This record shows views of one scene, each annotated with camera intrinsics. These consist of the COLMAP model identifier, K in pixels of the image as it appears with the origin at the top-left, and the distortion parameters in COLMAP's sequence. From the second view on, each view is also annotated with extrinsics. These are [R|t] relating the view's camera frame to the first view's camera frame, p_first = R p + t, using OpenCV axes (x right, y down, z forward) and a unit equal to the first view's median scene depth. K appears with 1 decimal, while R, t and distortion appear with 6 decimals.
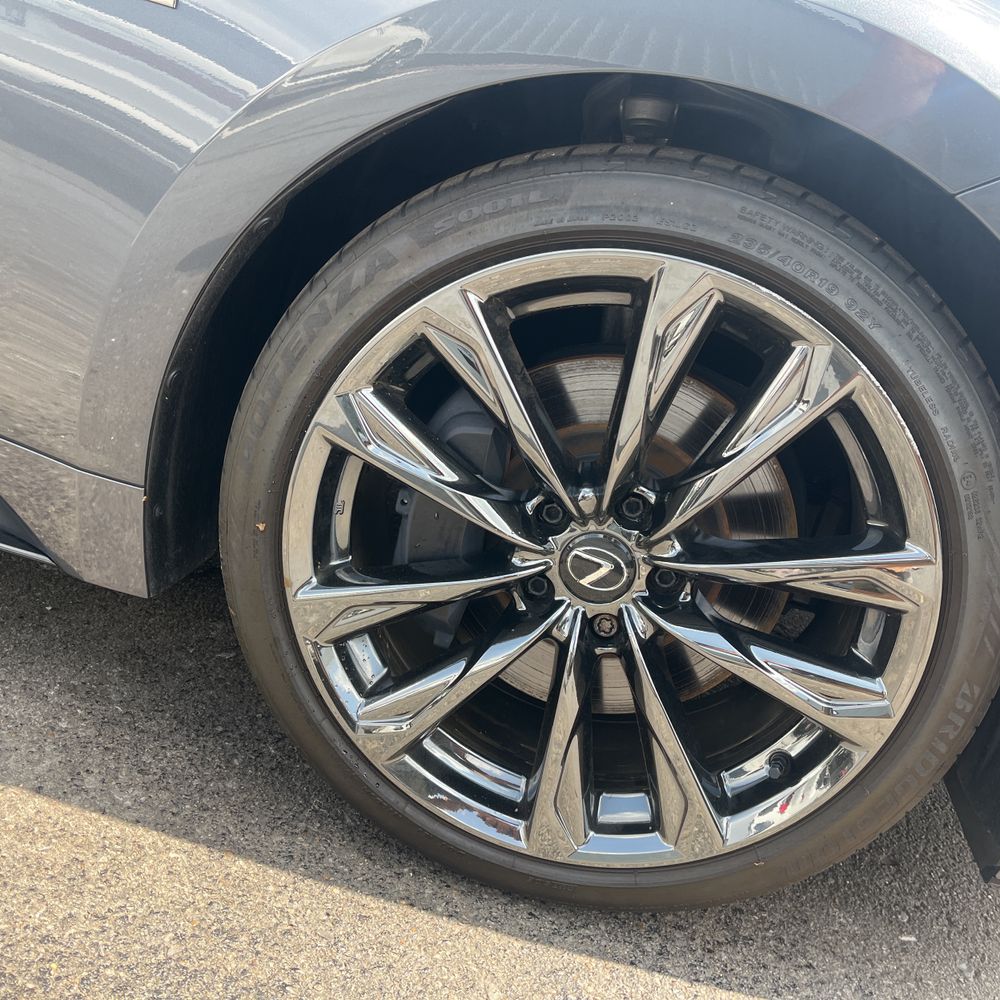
lens RADIAL K [[1011.7, 0, 488.9], [0, 1011.7, 498.0], [0, 0, 1]] dist [0.018453, -0.002566]
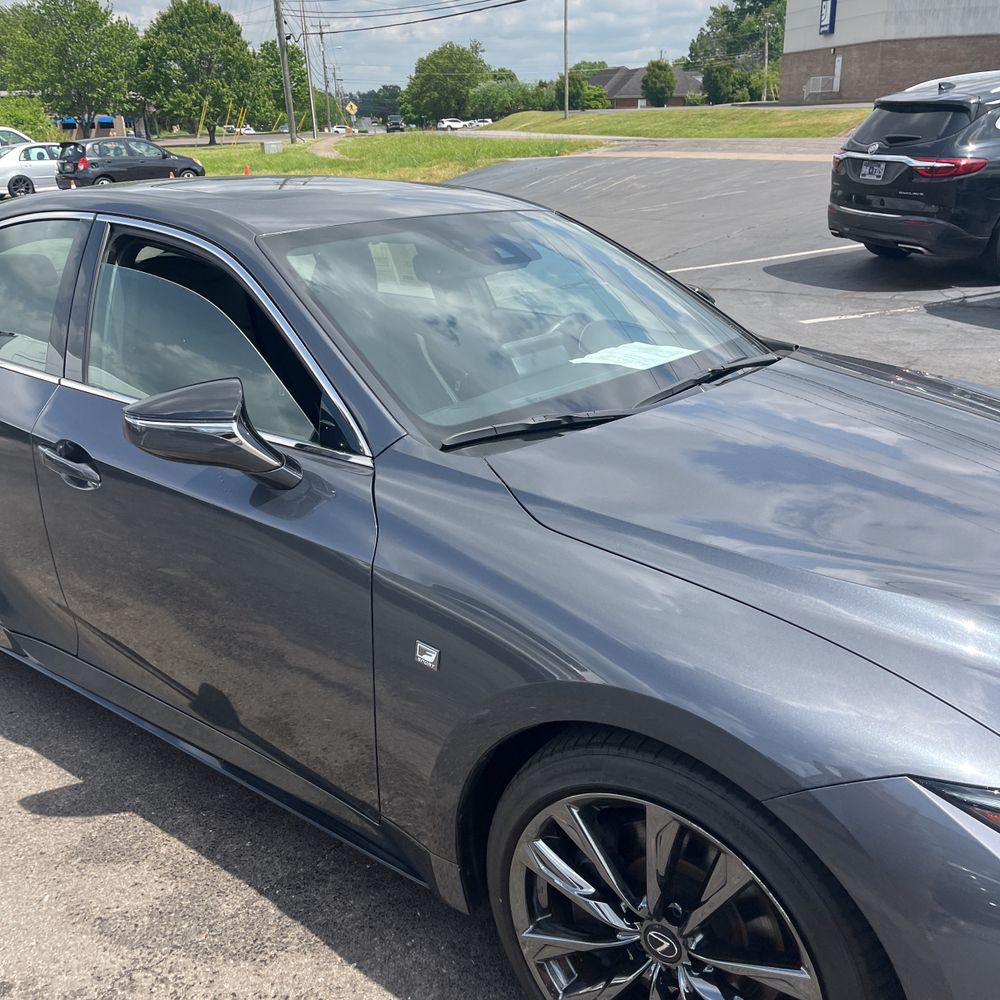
lens RADIAL K [[996.5, 0, 500.0], [0, 996.5, 500.0], [0, 0, 1]] dist [0.062077, -0.067156]
pose [[0.860587, -0.089305, -0.501412, 0.815050], [0.056725, 0.995188, -0.079892, -0.581984], [0.506134, 0.040311, 0.861512, -0.718358]]
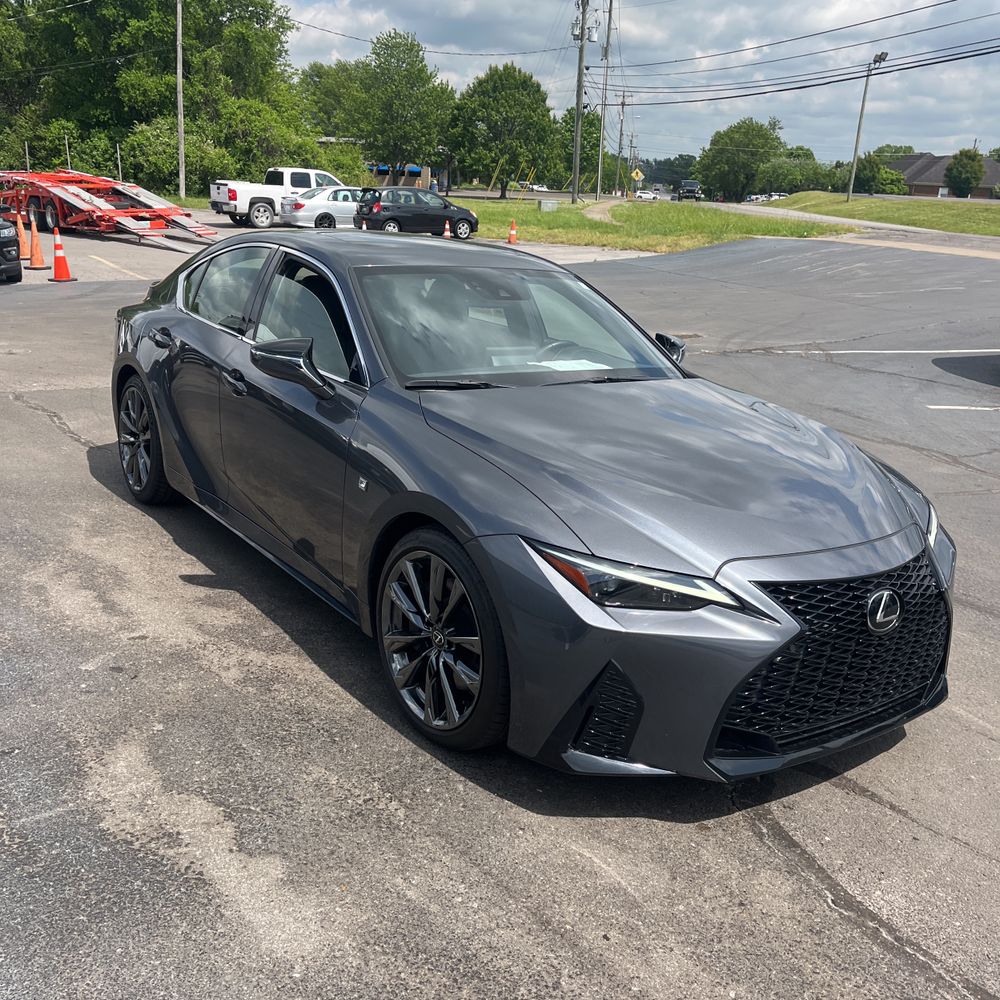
lens RADIAL K [[999.3, 0, 488.9], [0, 999.3, 498.5], [0, 0, 1]] dist [0.015172, 0.028653]
pose [[0.721676, 0.008205, -0.692182, 2.595084], [-0.133797, 0.982727, -0.127849, 0.013564], [0.679177, 0.184878, 0.710309, -1.421516]]
